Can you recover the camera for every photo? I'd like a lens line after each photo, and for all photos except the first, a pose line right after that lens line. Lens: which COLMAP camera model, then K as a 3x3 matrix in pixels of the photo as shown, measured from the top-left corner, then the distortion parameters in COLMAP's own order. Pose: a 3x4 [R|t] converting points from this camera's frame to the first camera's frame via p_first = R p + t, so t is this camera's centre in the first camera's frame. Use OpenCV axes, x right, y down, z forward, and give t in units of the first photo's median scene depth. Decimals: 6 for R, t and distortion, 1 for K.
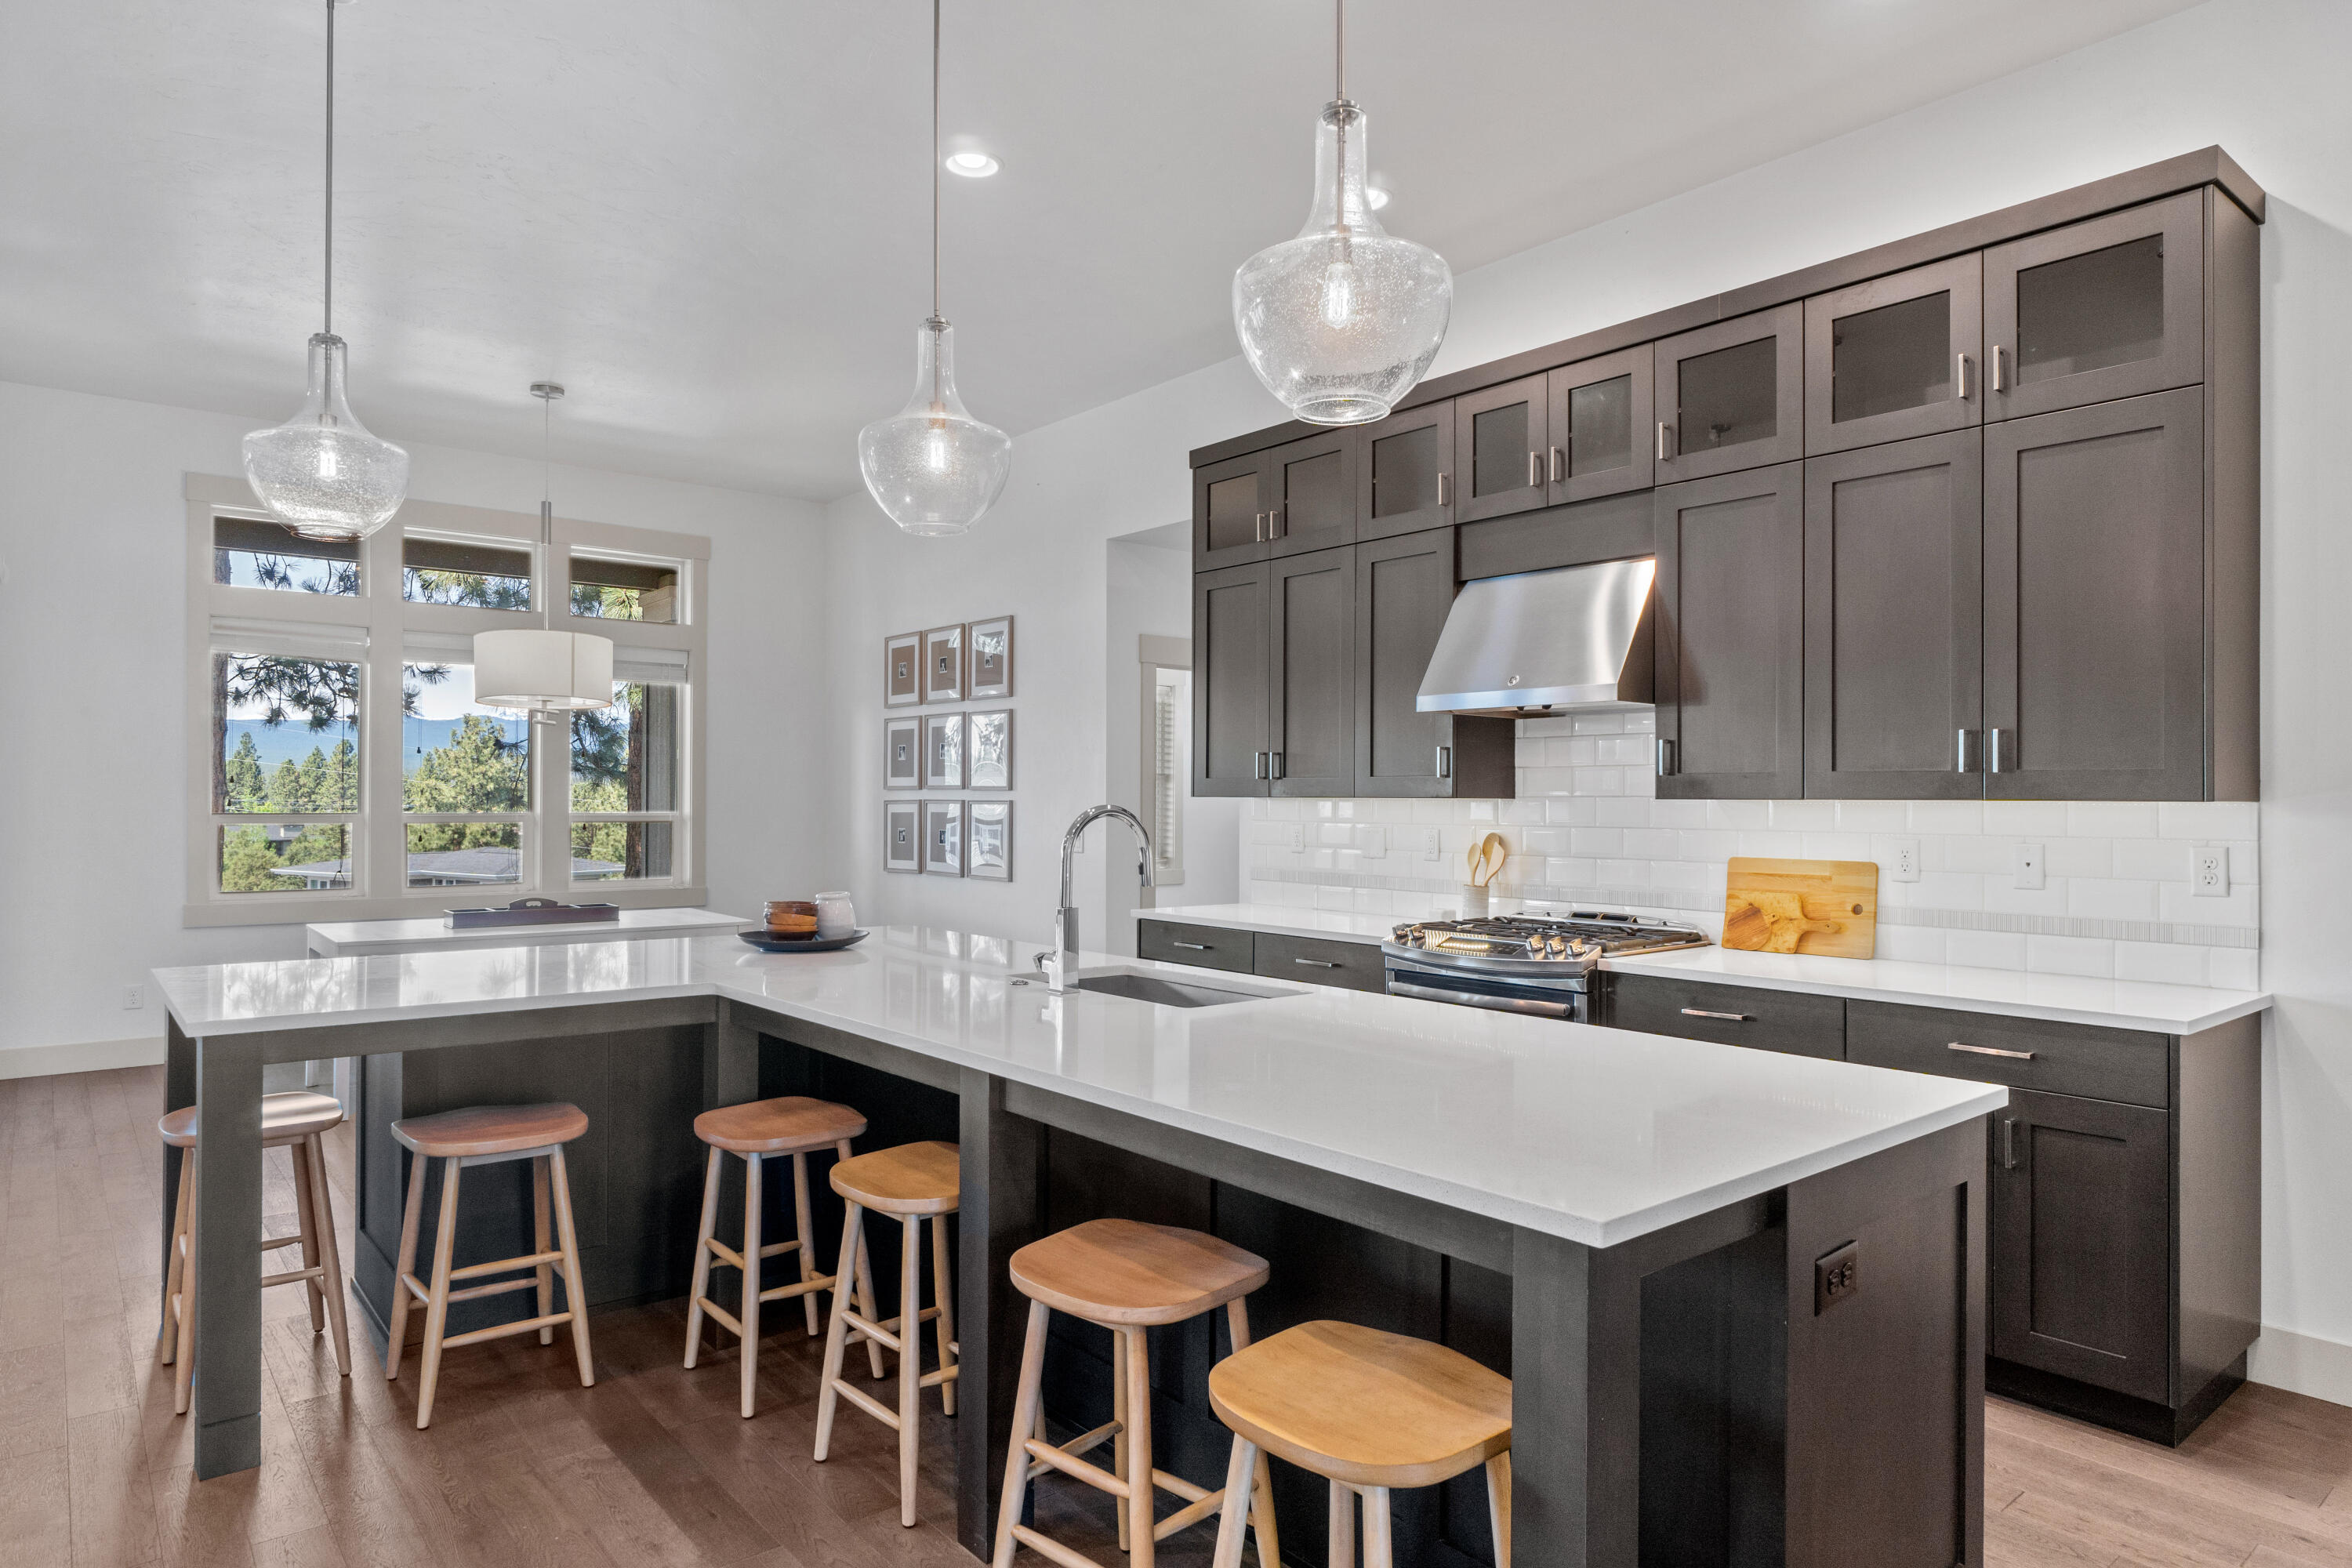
lens RADIAL K [[1393.6, 0, 1202.3], [0, 1393.6, 789.7], [0, 0, 1]] dist [-0.000149, -0.000178]
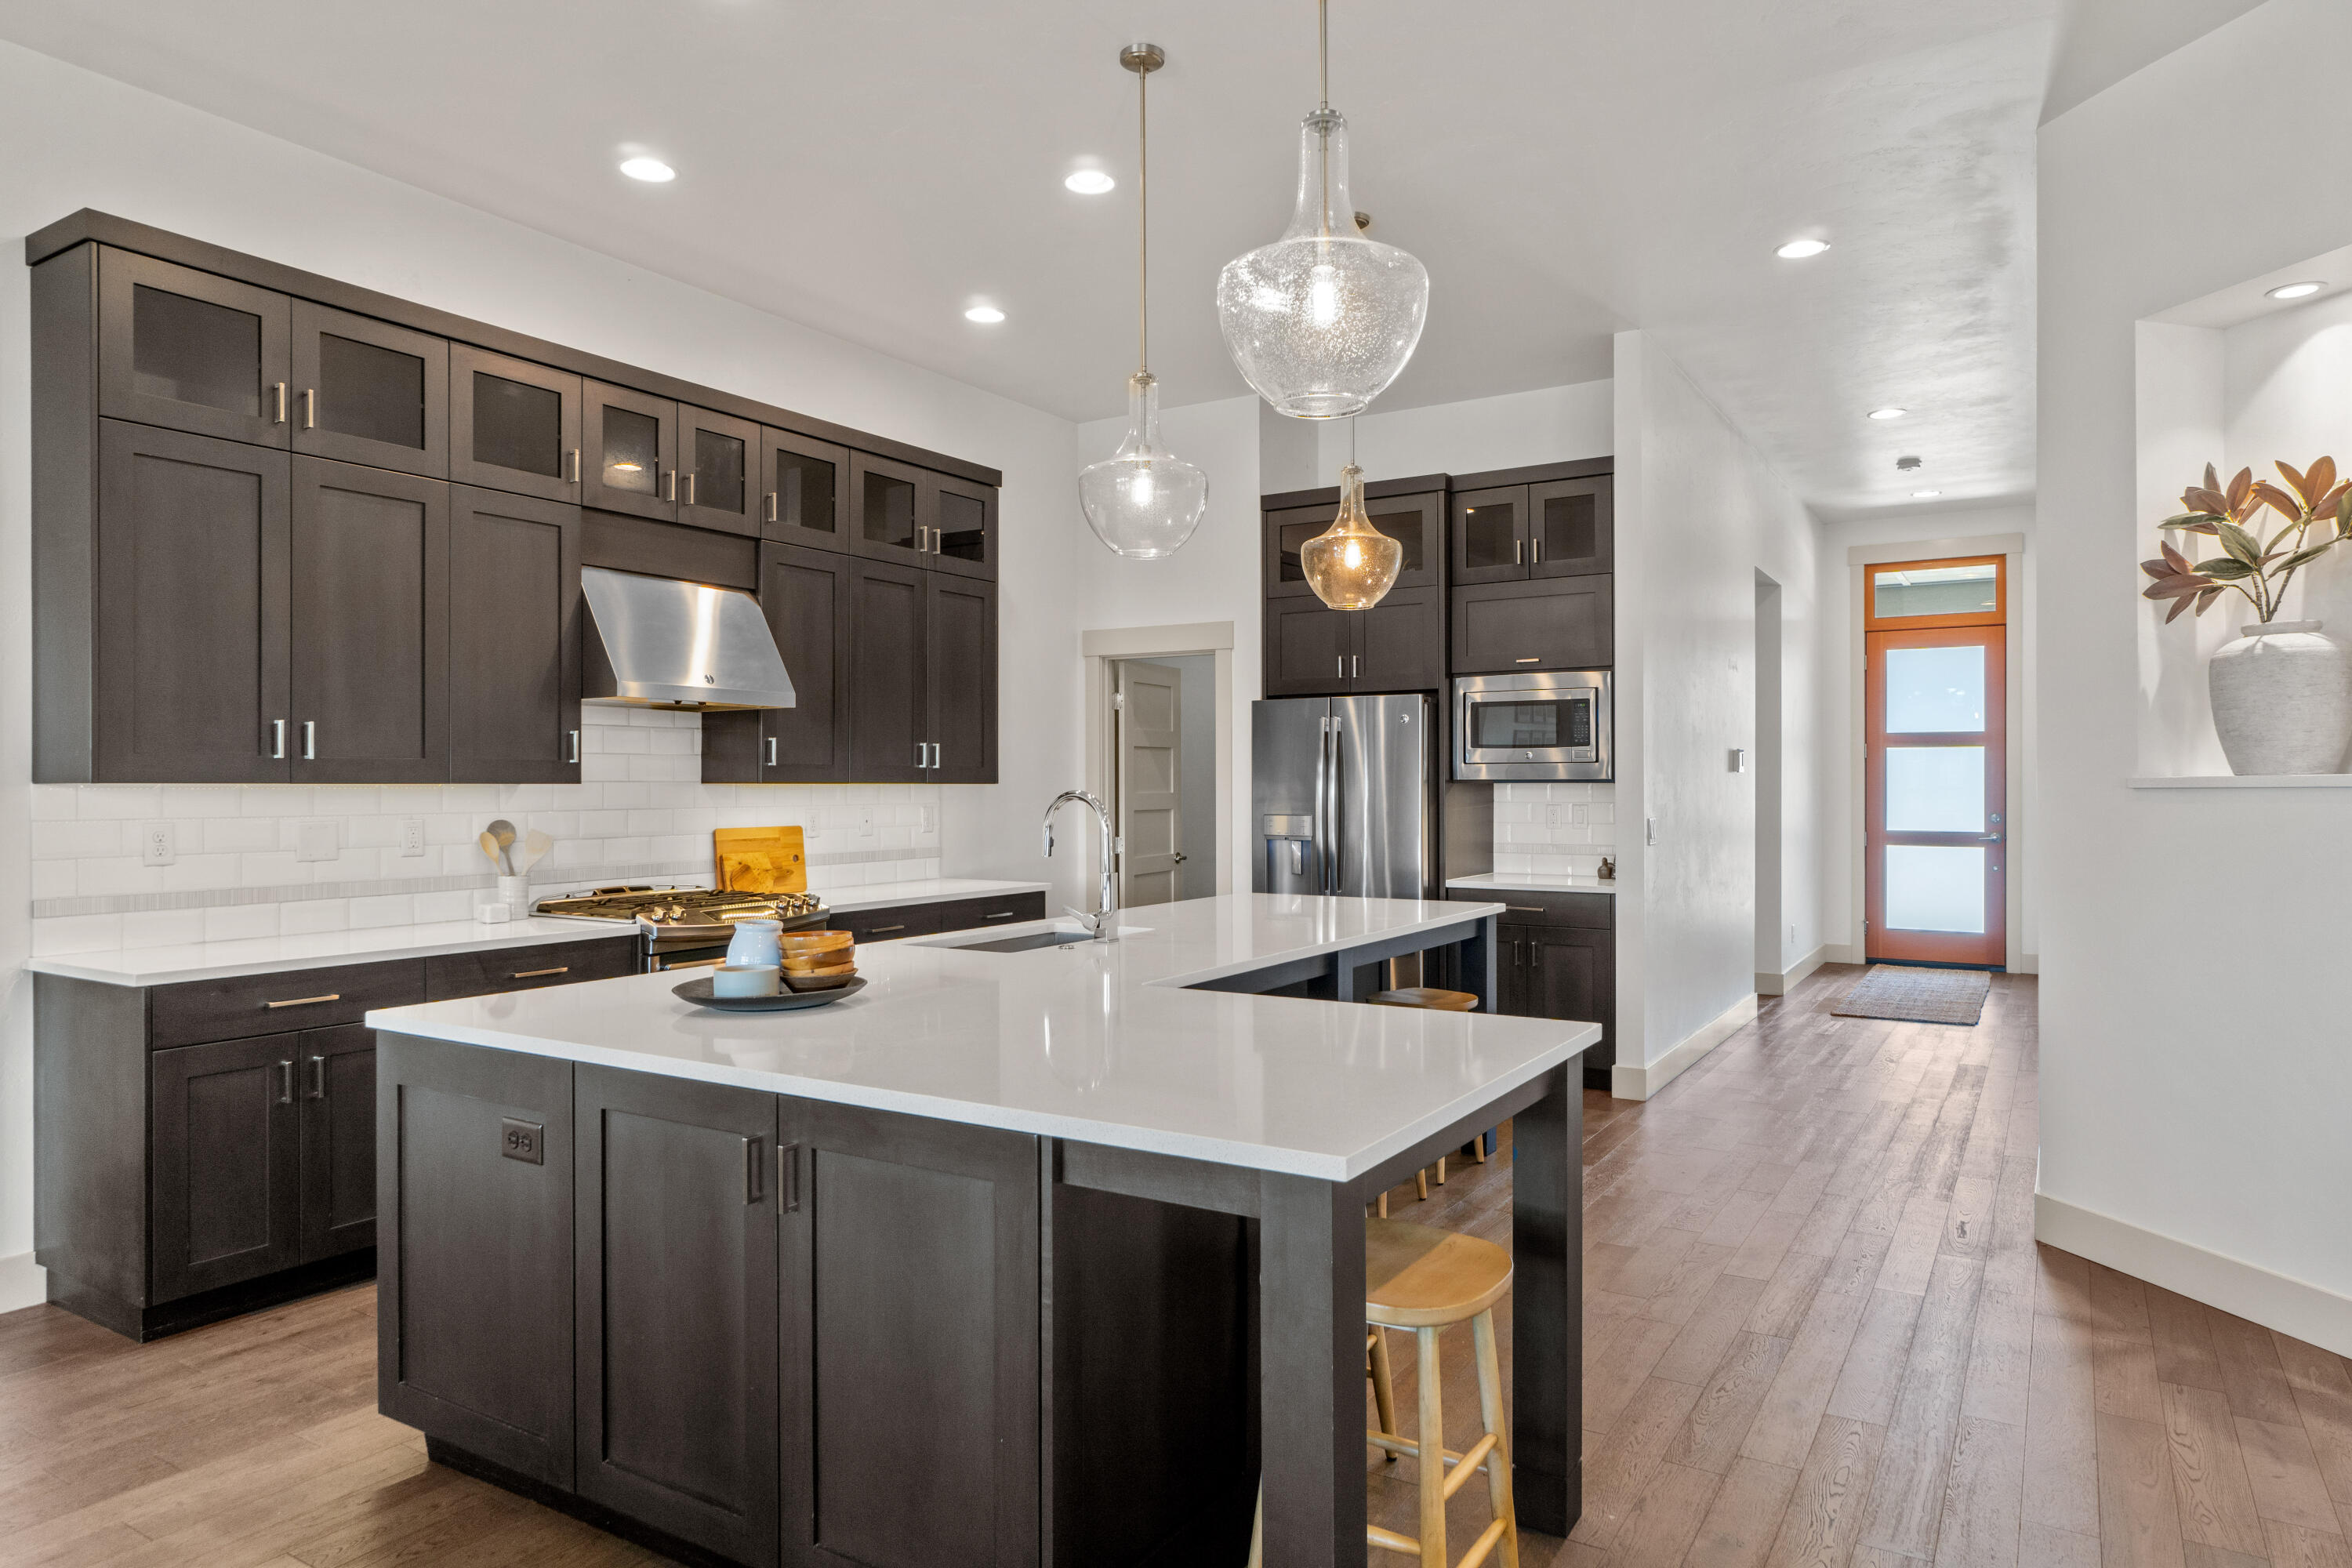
lens RADIAL K [[1408.4, 0, 1196.1], [0, 1408.4, 783.7], [0, 0, 1]] dist [-0.003363, -0.000823]
pose [[-0.322440, -0.005062, 0.946577, -0.930825], [-0.006648, 0.999973, 0.003083, -0.000022], [-0.946567, -0.005299, -0.322465, 0.940768]]
